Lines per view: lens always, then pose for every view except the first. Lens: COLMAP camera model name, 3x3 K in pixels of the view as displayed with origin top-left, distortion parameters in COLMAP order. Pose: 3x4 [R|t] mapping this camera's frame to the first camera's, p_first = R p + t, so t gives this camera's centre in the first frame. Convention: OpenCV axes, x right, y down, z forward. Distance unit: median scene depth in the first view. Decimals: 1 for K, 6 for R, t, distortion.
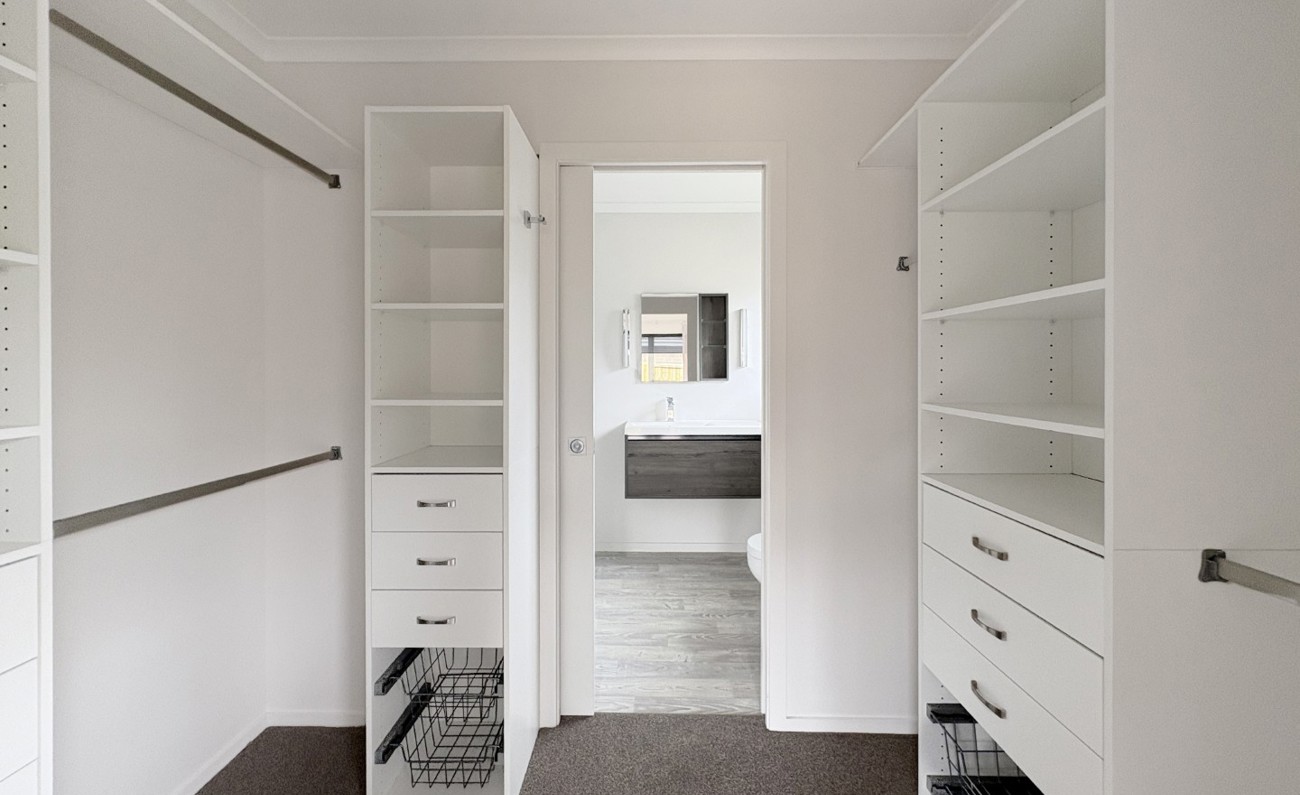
lens RADIAL K [[530.3, 0, 647.8], [0, 530.3, 374.8], [0, 0, 1]] dist [0.002051, 0.000040]
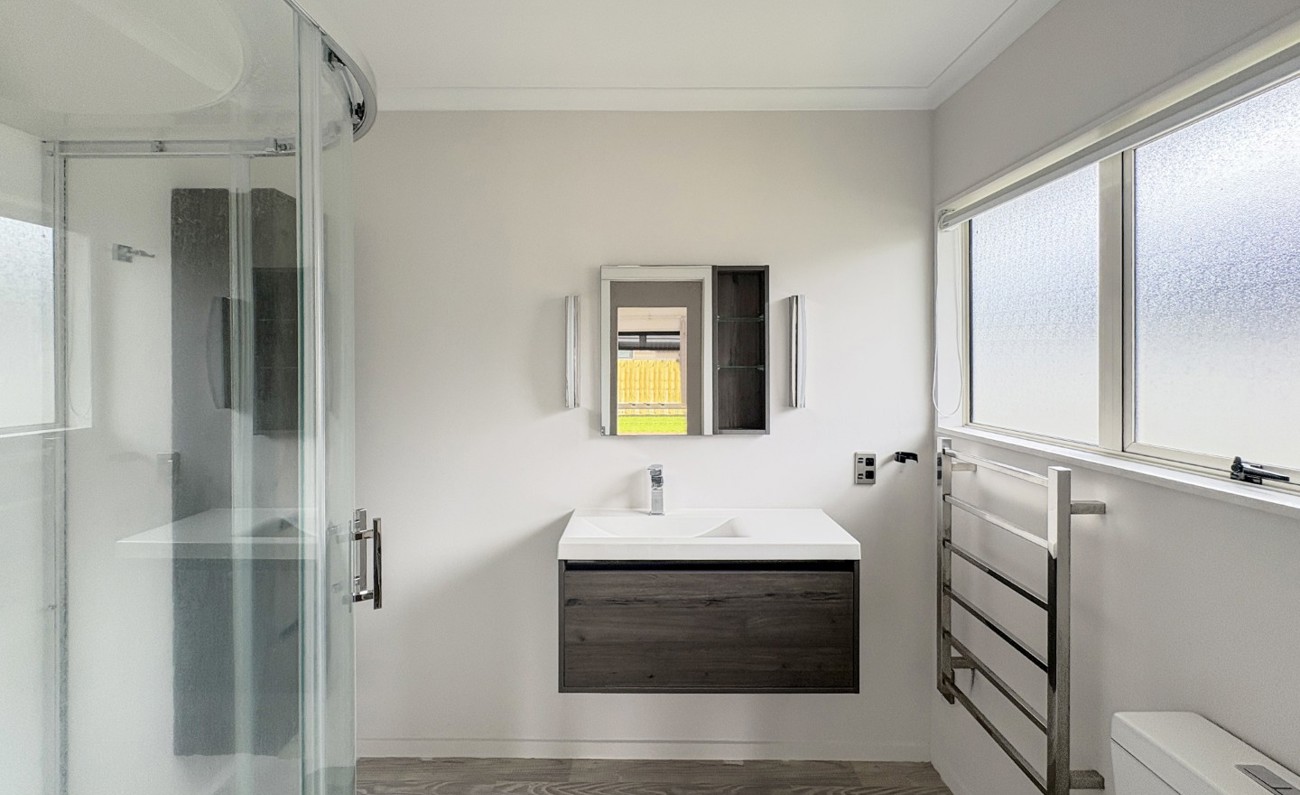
lens RADIAL K [[530.3, 0, 647.8], [0, 530.3, 374.8], [0, 0, 1]] dist [0.002051, 0.000040]
pose [[0.999989, 0.002142, 0.004127, 0.031468], [-0.002189, 0.999932, 0.011430, -0.052563], [-0.004102, -0.011438, 0.999926, 0.481516]]
